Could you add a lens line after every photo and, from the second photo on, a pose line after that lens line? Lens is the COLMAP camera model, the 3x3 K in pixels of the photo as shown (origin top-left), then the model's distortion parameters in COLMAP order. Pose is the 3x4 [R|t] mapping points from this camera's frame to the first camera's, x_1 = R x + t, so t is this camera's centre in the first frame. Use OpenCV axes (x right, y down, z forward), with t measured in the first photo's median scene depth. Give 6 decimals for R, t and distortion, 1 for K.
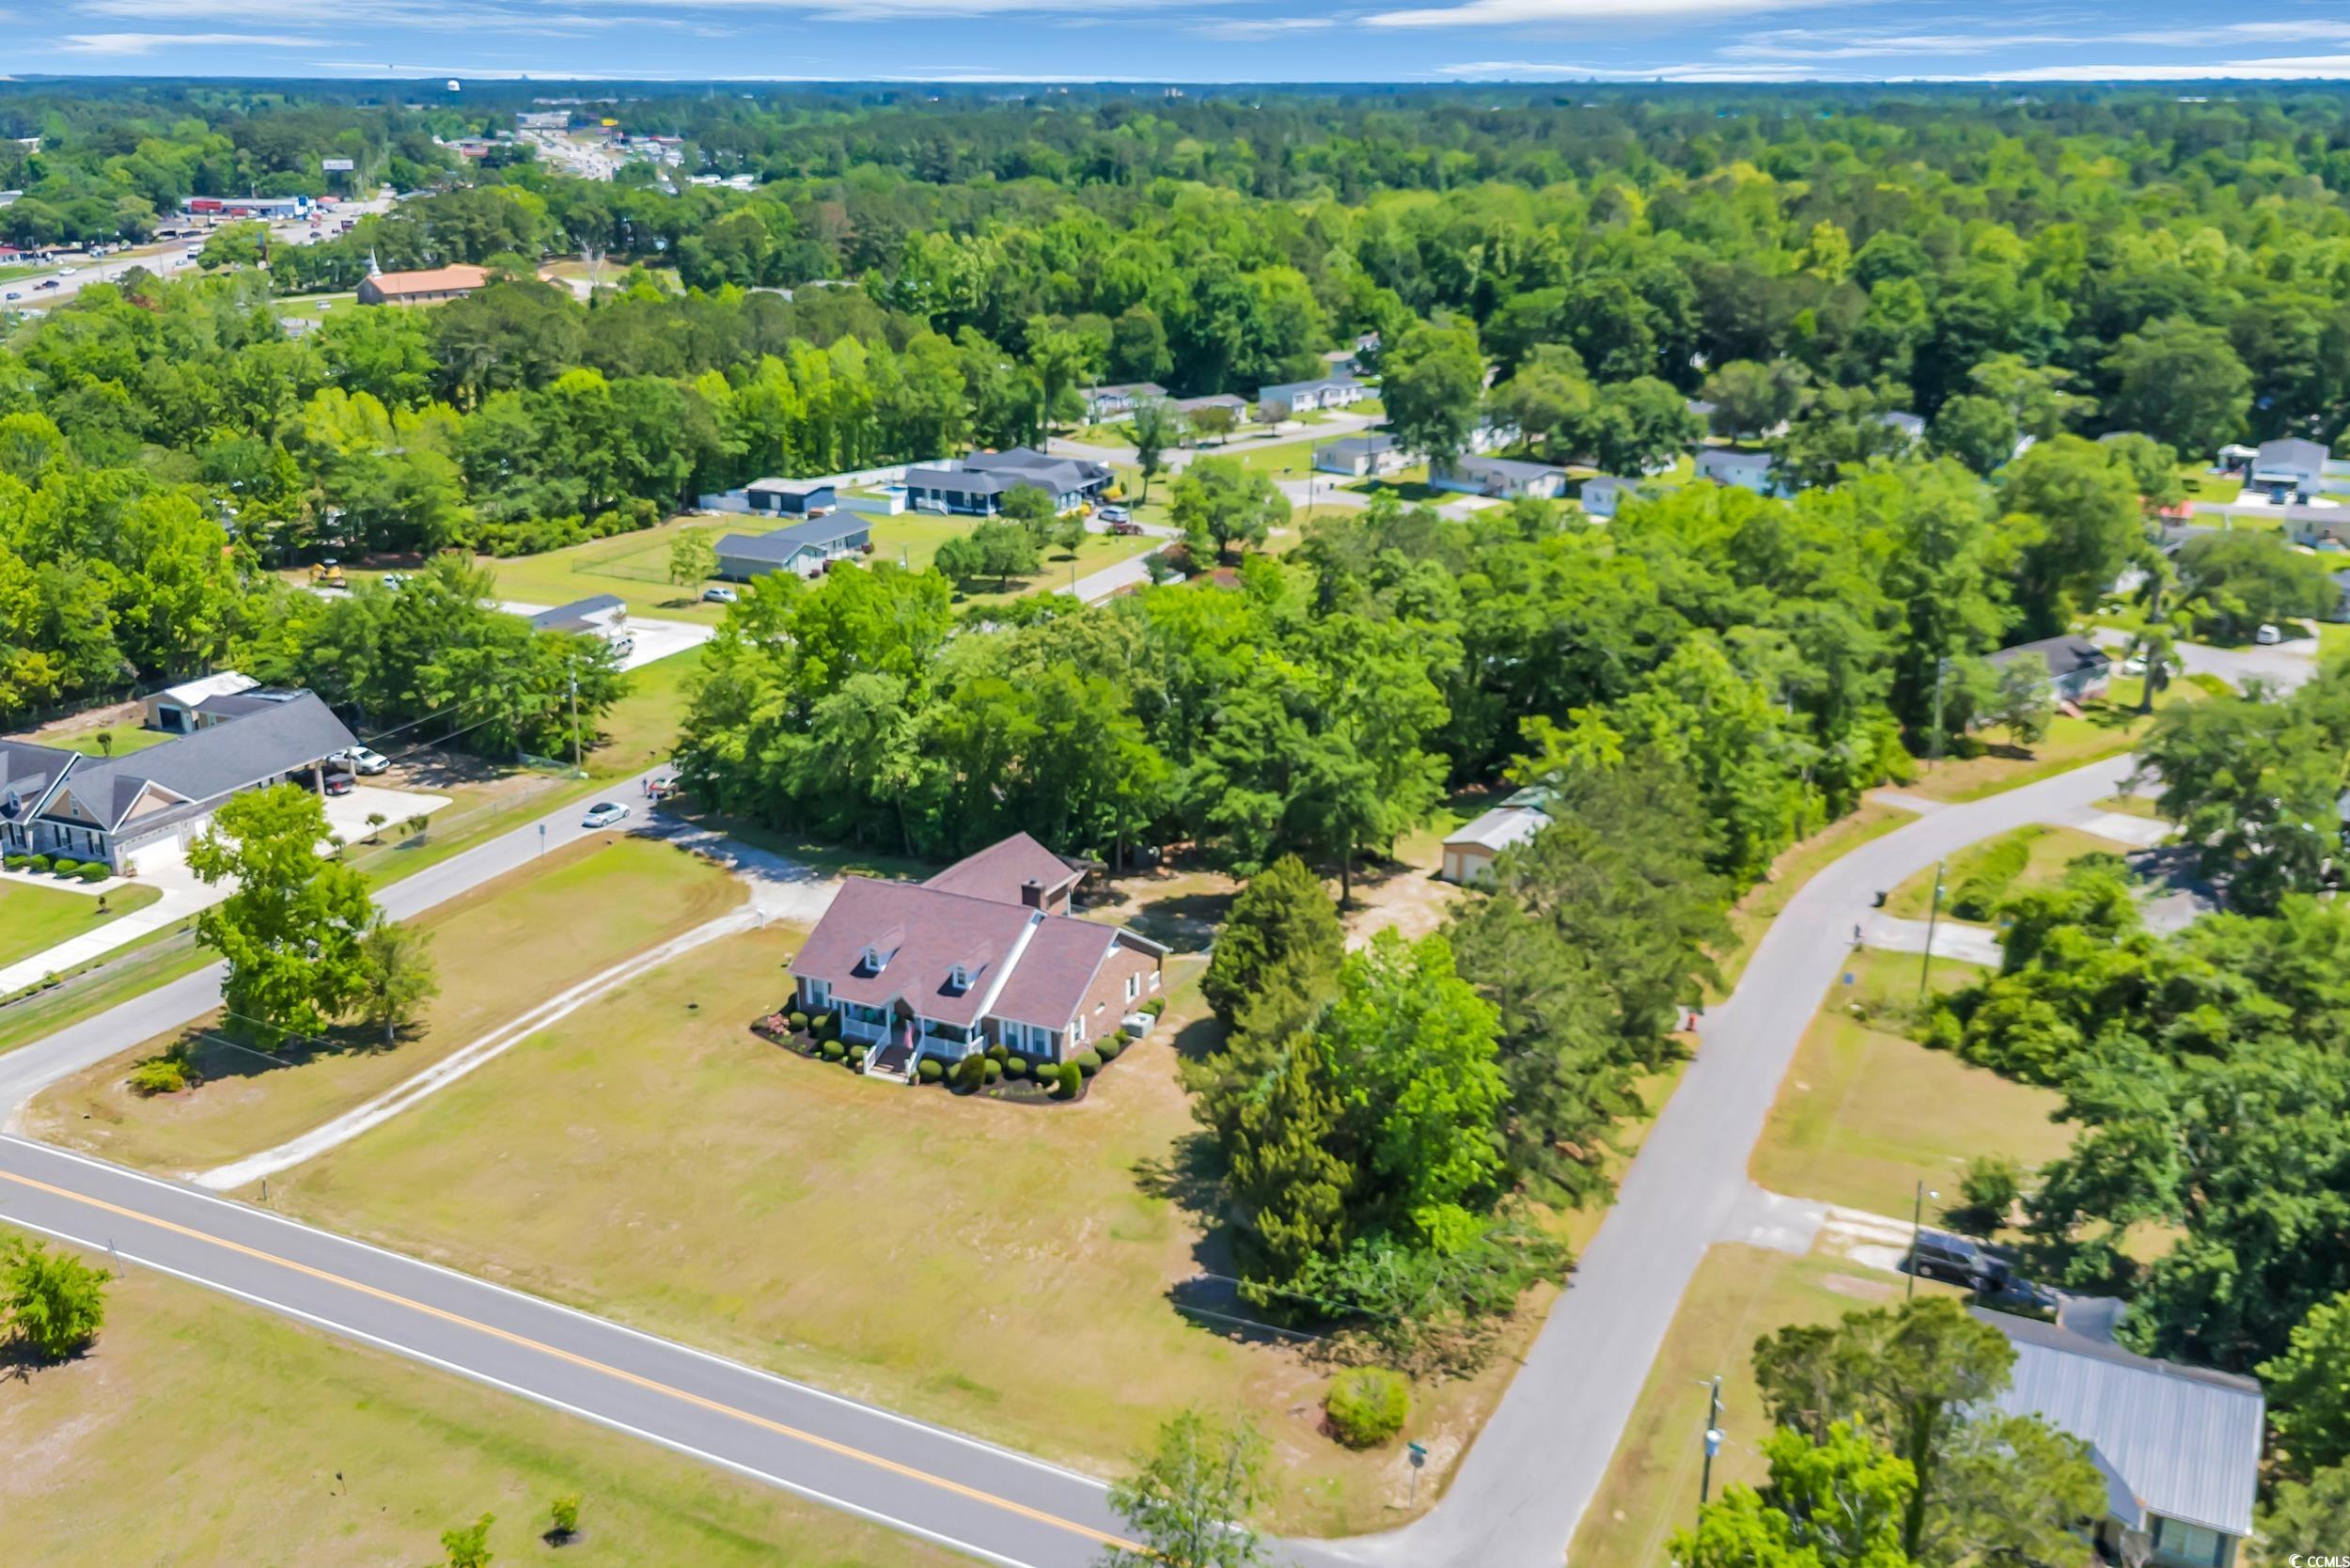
lens RADIAL K [[2058.8, 0, 1175.0], [0, 2058.8, 784.0], [0, 0, 1]] dist [0.101919, -0.244680]
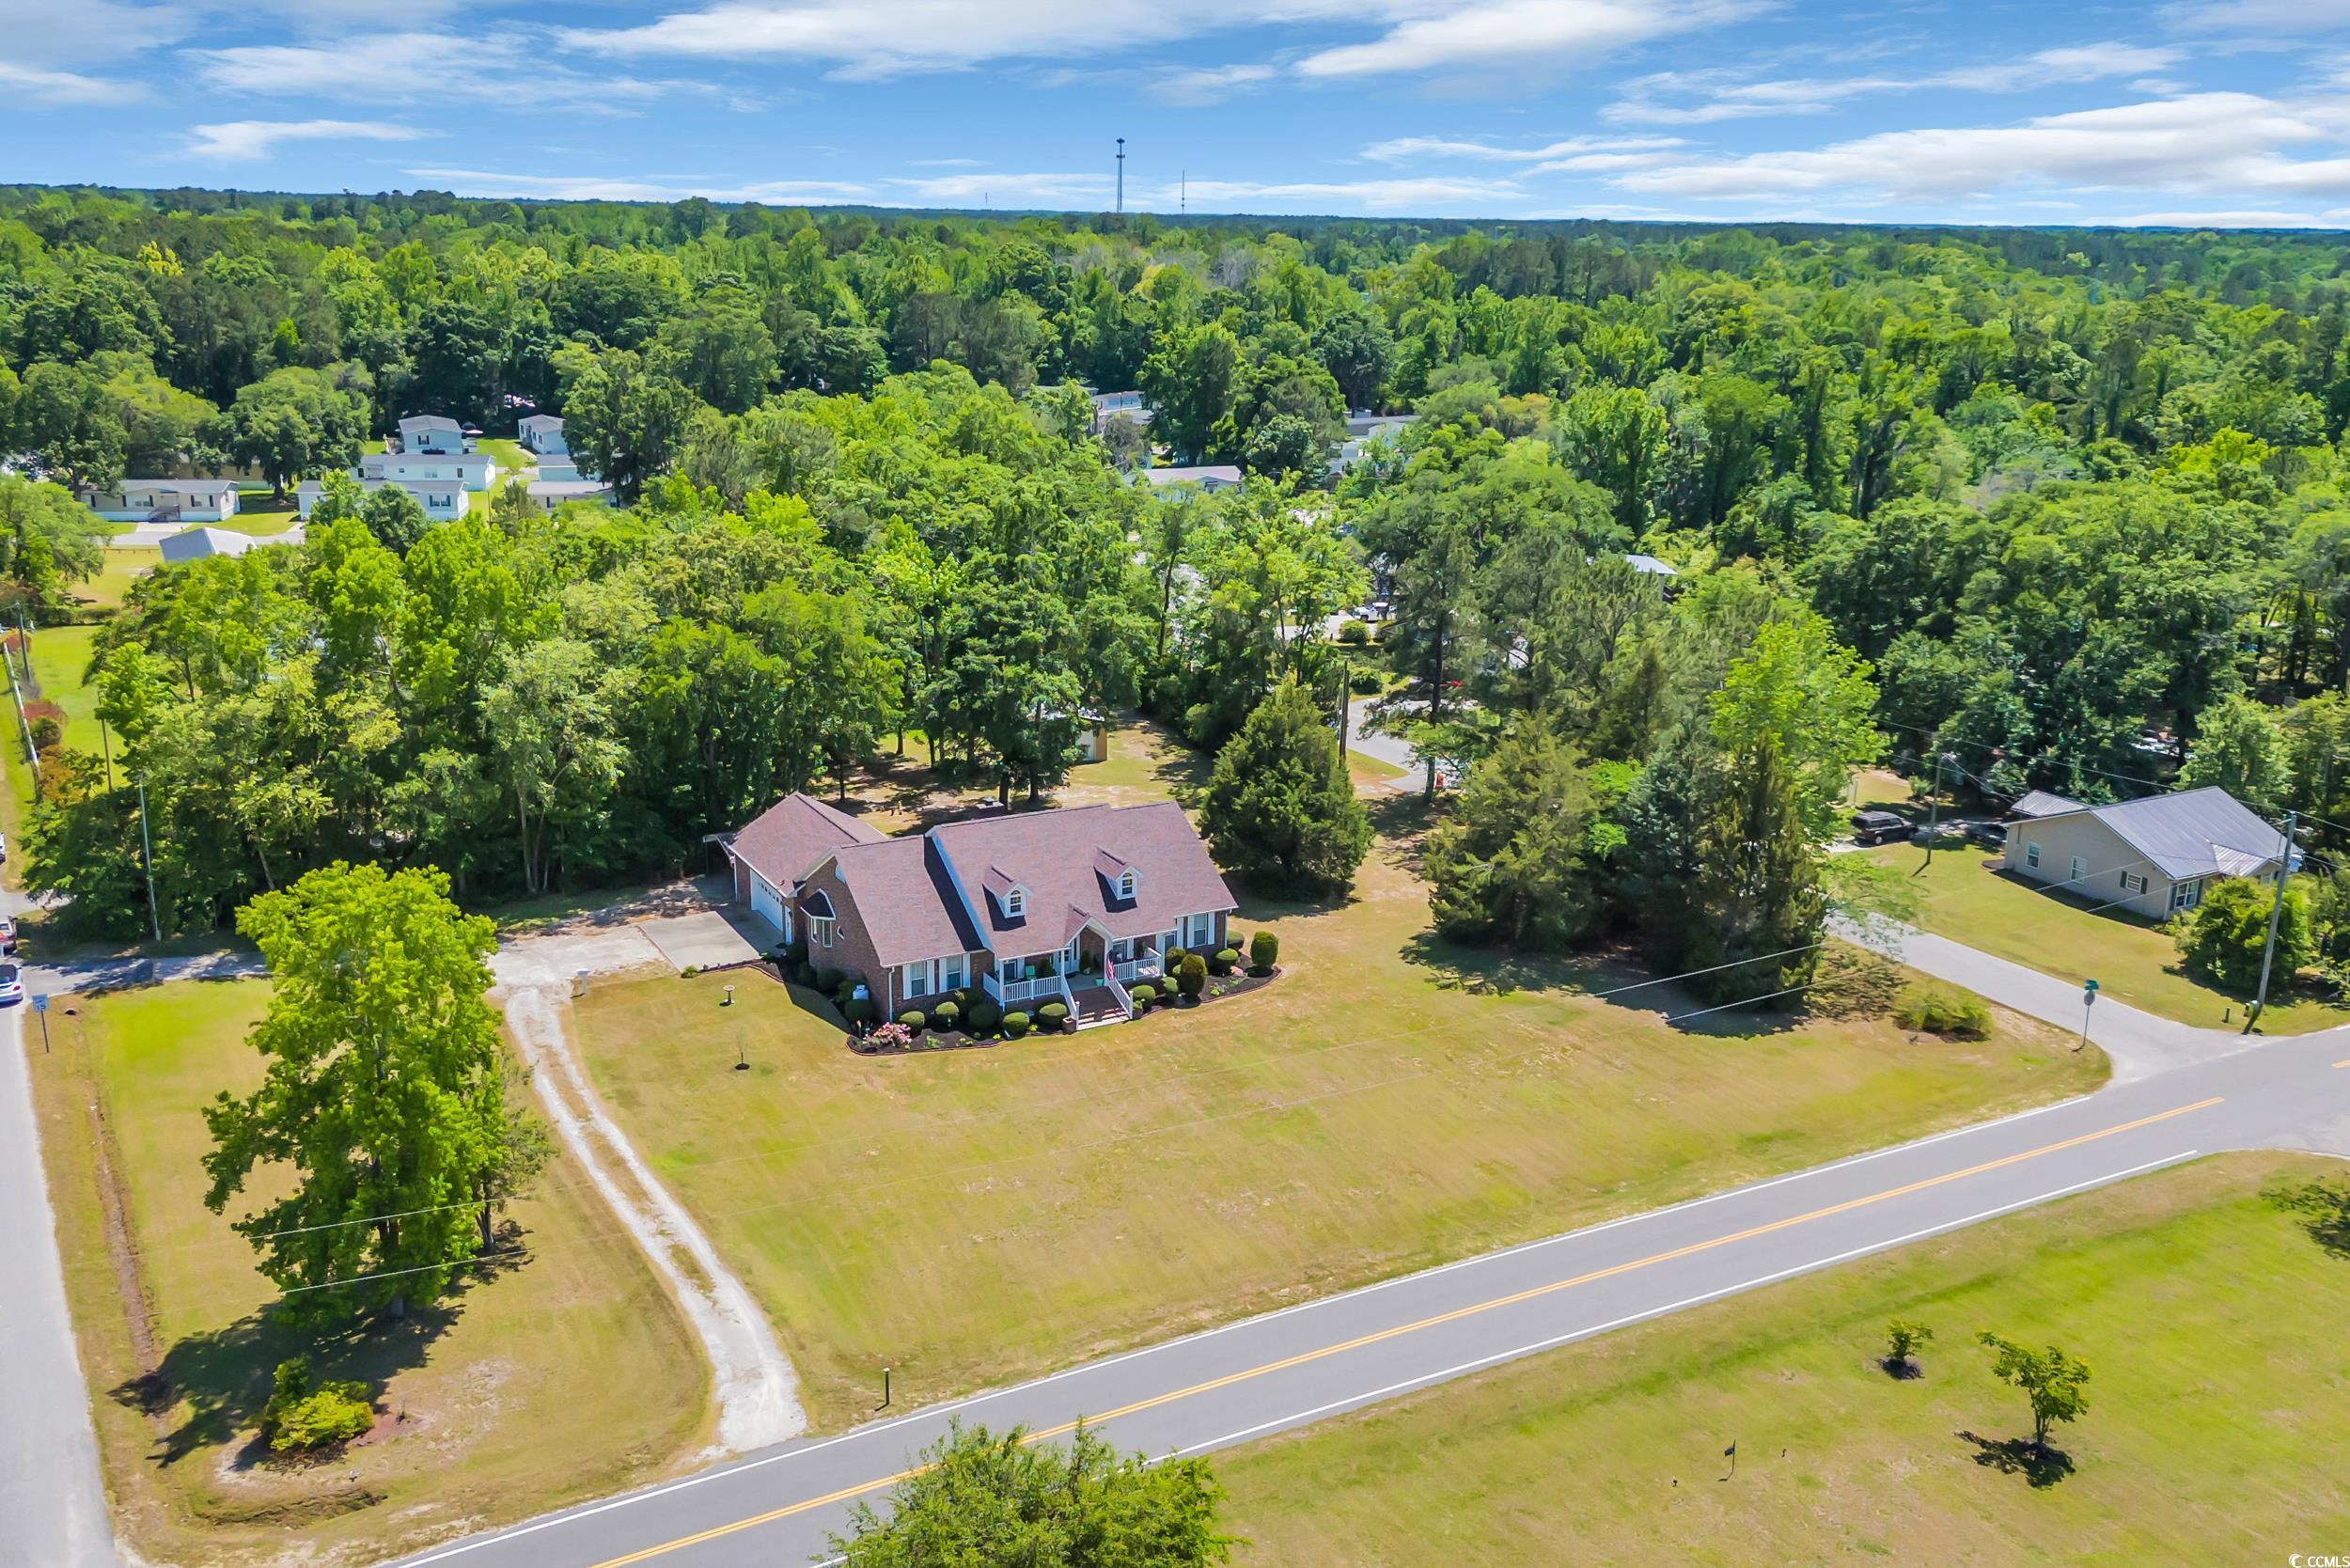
lens RADIAL K [[2038.8, 0, 1171.8], [0, 2038.8, 773.4], [0, 0, 1]] dist [0.085872, -0.116541]
pose [[0.572165, -0.207943, 0.793339, -0.319779], [0.245481, 0.966397, 0.076259, -0.004242], [-0.782538, 0.151117, 0.603985, 0.200938]]
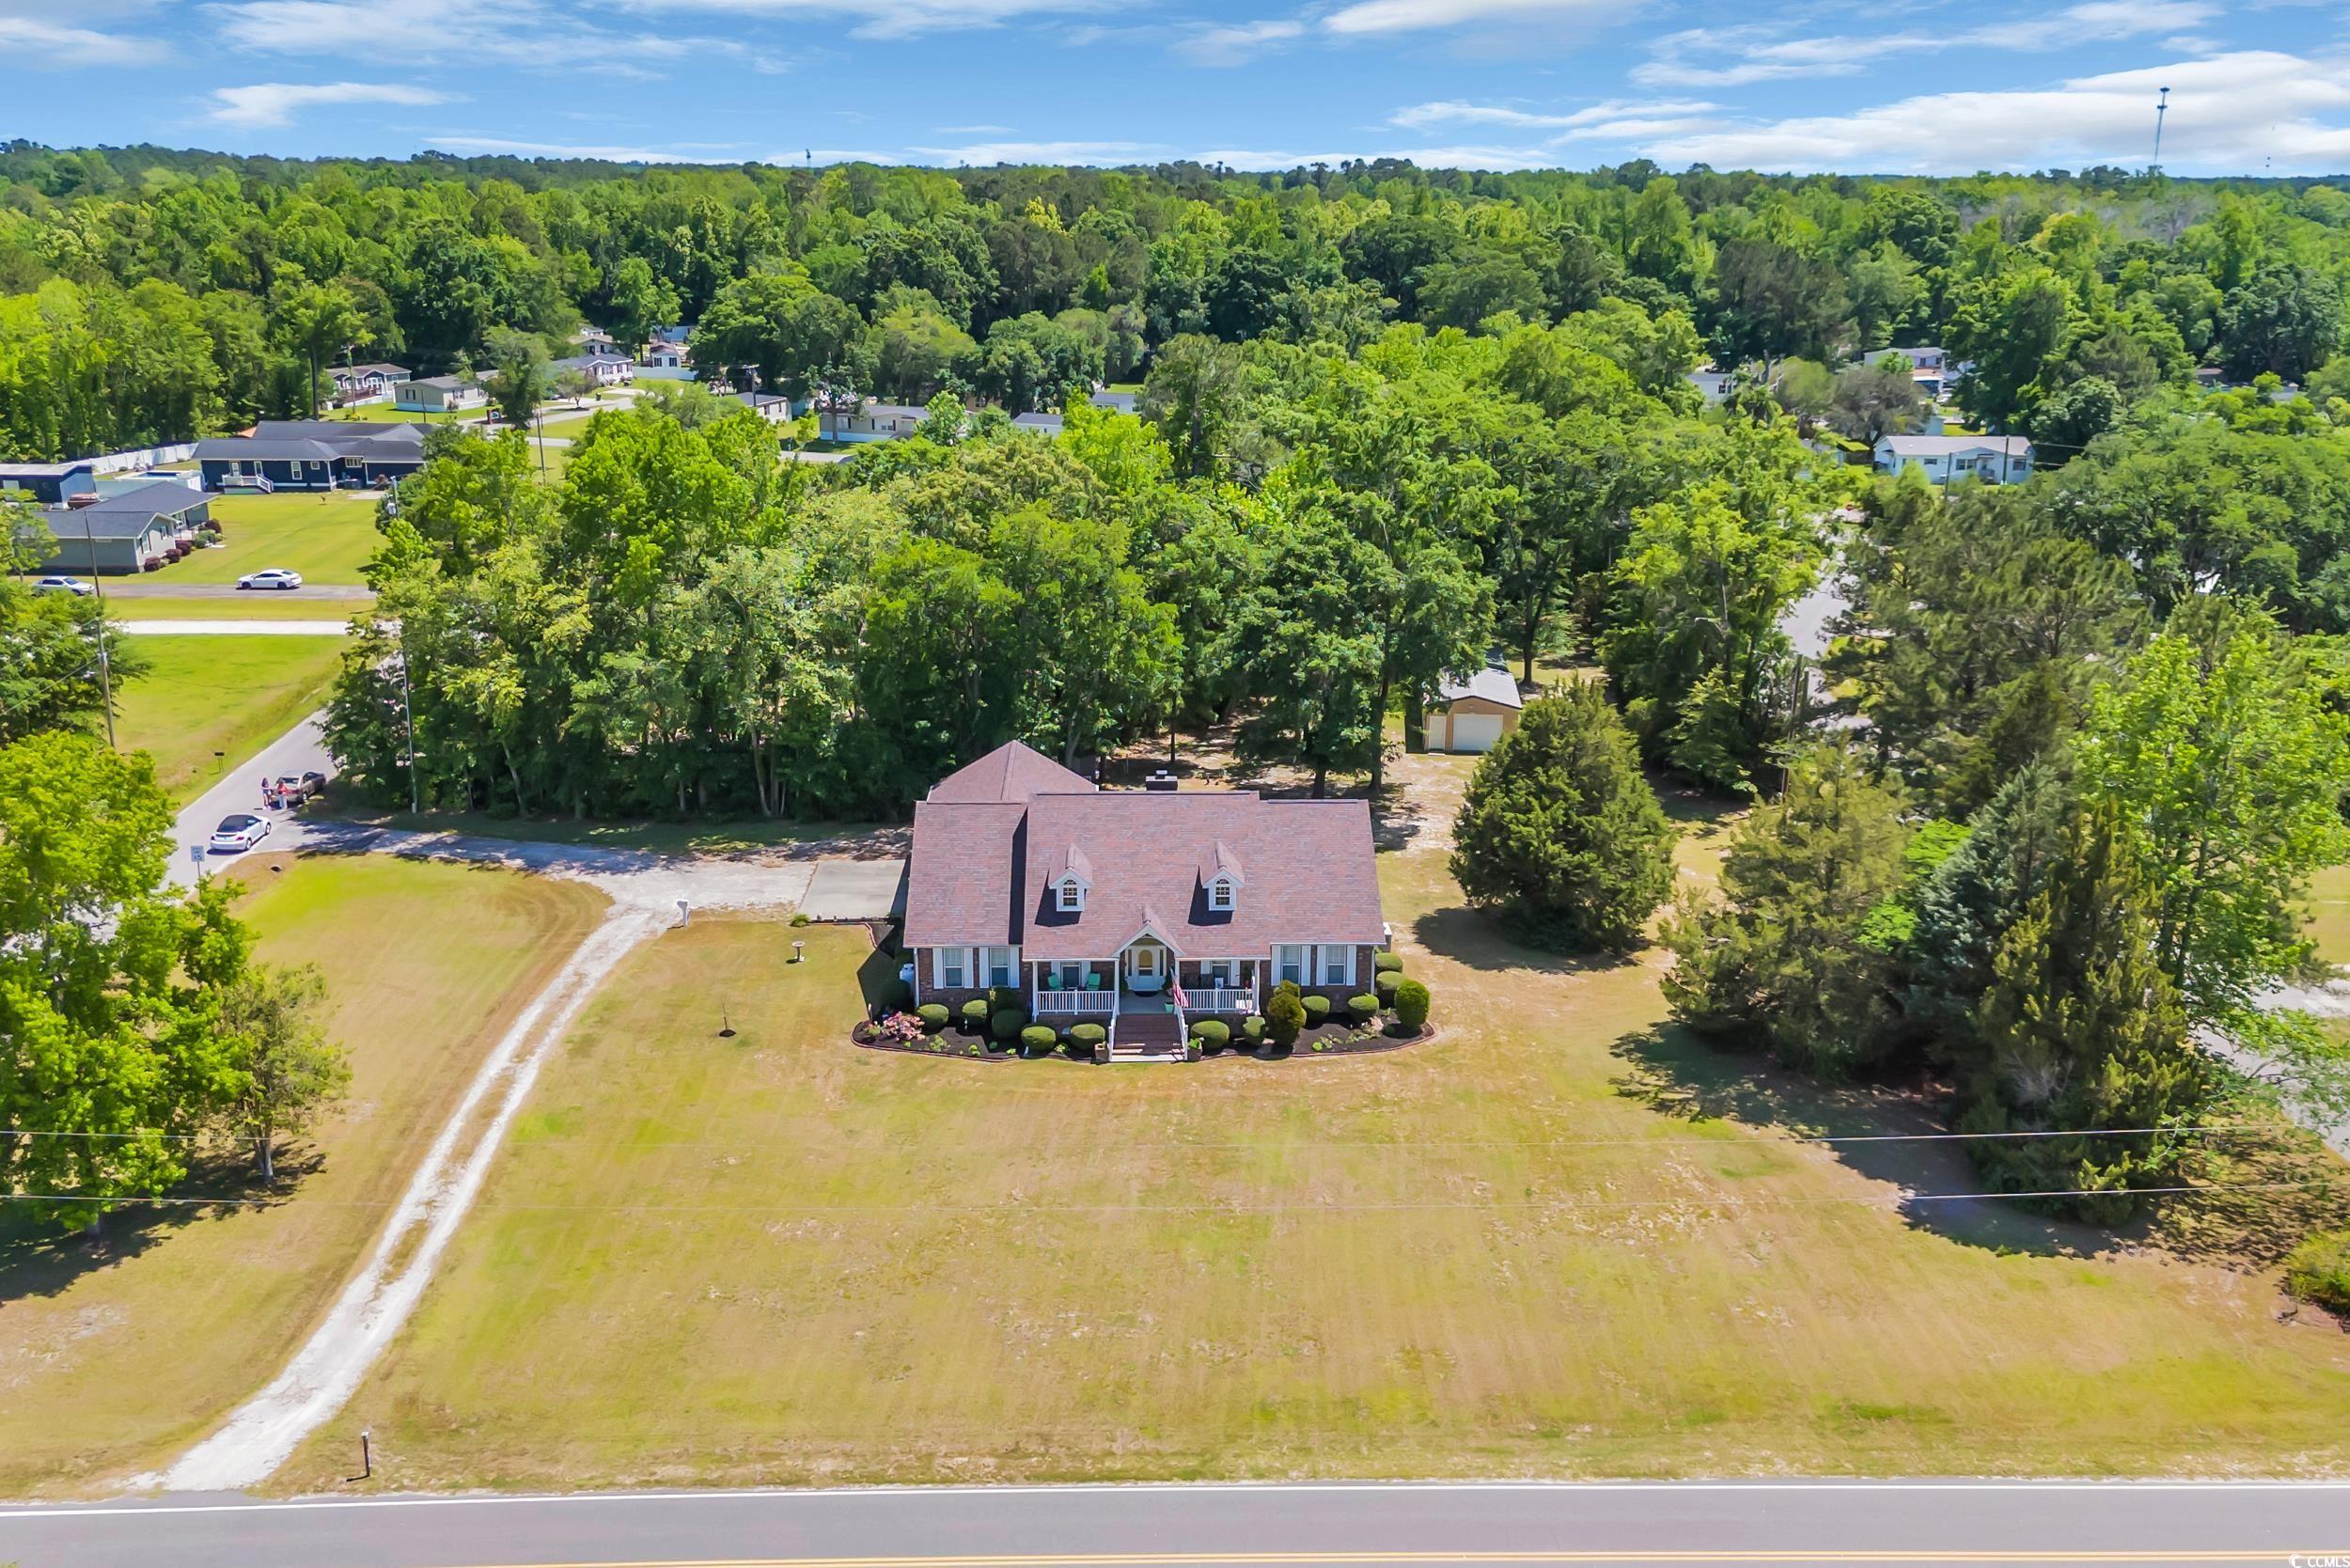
lens RADIAL K [[2038.8, 0, 1171.8], [0, 2038.8, 773.4], [0, 0, 1]] dist [0.085872, -0.116541]
pose [[0.881195, -0.126709, 0.455456, -0.179195], [0.143404, 0.989662, -0.002125, 0.022854], [-0.450478, 0.067186, 0.890256, 0.172851]]
